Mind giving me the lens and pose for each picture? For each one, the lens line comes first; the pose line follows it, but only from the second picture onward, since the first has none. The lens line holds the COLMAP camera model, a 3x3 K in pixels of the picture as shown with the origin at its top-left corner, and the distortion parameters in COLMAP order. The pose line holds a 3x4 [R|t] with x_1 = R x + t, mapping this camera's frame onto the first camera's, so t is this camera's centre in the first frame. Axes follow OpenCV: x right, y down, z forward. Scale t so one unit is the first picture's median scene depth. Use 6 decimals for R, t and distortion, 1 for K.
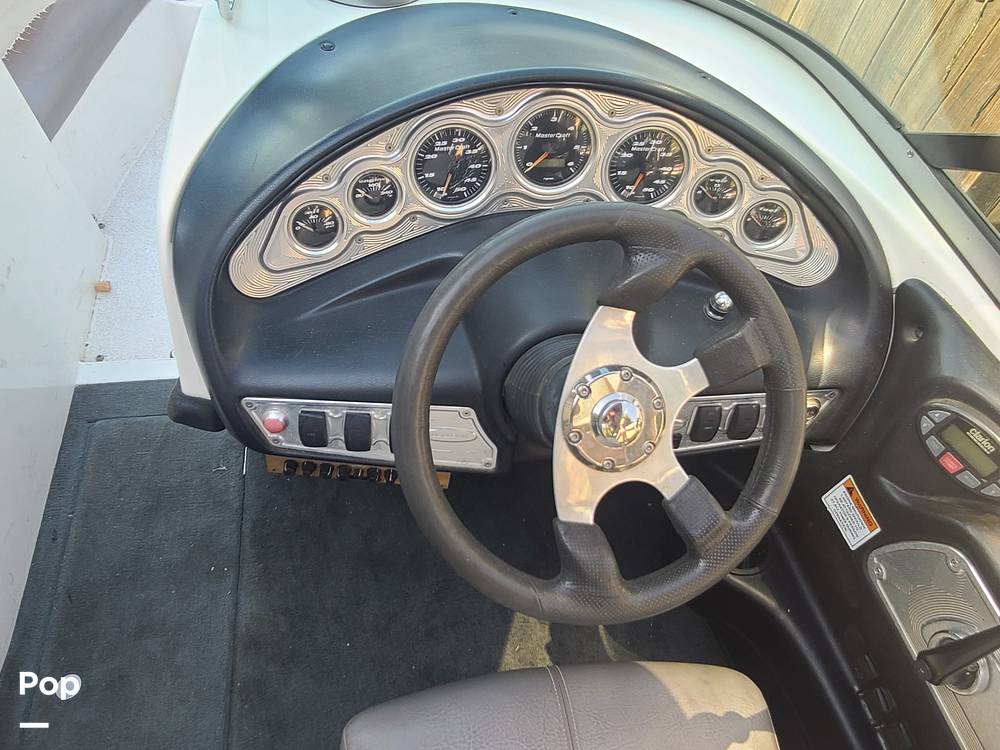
lens RADIAL K [[404.8, 0, 502.6], [0, 404.8, 375.0], [0, 0, 1]] dist [-0.006926, -0.000821]
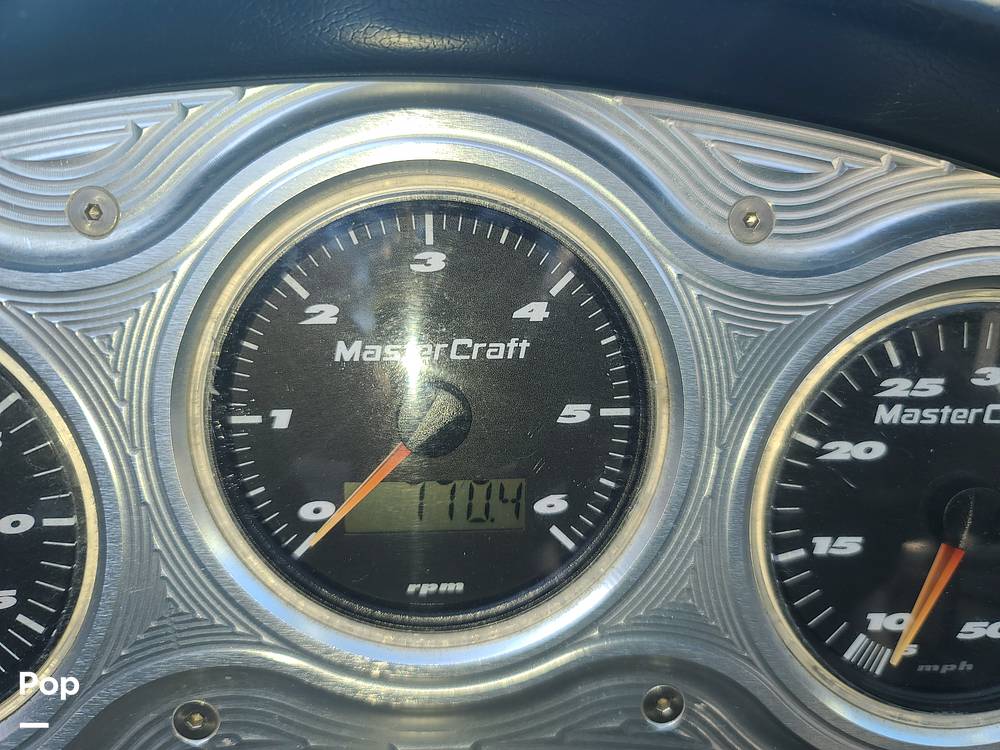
lens RADIAL K [[729.7, 0, 501.2], [0, 729.7, 375.1], [0, 0, 1]] dist [-0.013620, -0.002699]
pose [[0.997516, -0.002322, 0.070398, 0.124356], [0.050833, 0.715584, -0.696675, -0.341117], [-0.048758, 0.698523, 0.713924, 0.732246]]
